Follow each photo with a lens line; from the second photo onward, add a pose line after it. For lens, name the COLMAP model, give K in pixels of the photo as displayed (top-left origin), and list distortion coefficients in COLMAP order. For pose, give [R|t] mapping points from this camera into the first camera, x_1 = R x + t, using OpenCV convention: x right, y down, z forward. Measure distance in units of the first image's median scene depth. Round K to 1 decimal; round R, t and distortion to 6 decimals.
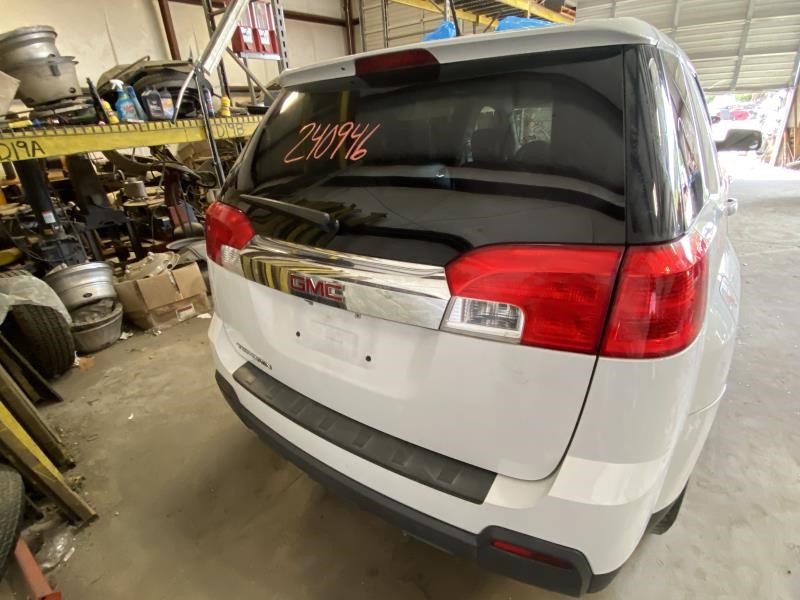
lens RADIAL K [[399.3, 0, 400.0], [0, 399.3, 300.0], [0, 0, 1]] dist [0.001225, 0.000090]
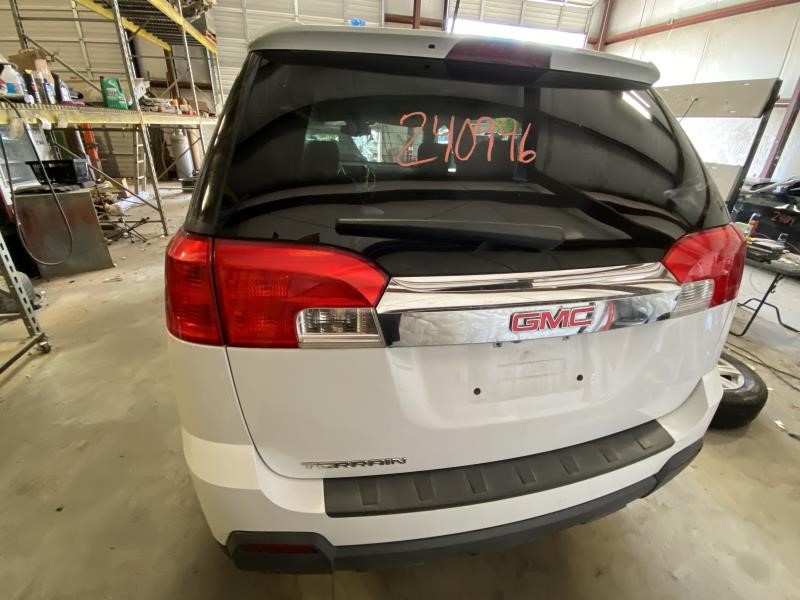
lens RADIAL K [[350.3, 0, 400.0], [0, 350.3, 300.0], [0, 0, 1]] dist [-0.001499, -0.000218]
pose [[0.674469, -0.253829, 0.693298, -0.632073], [0.252058, 0.961788, 0.106915, -0.157232], [-0.693944, 0.102640, 0.712676, 0.495147]]
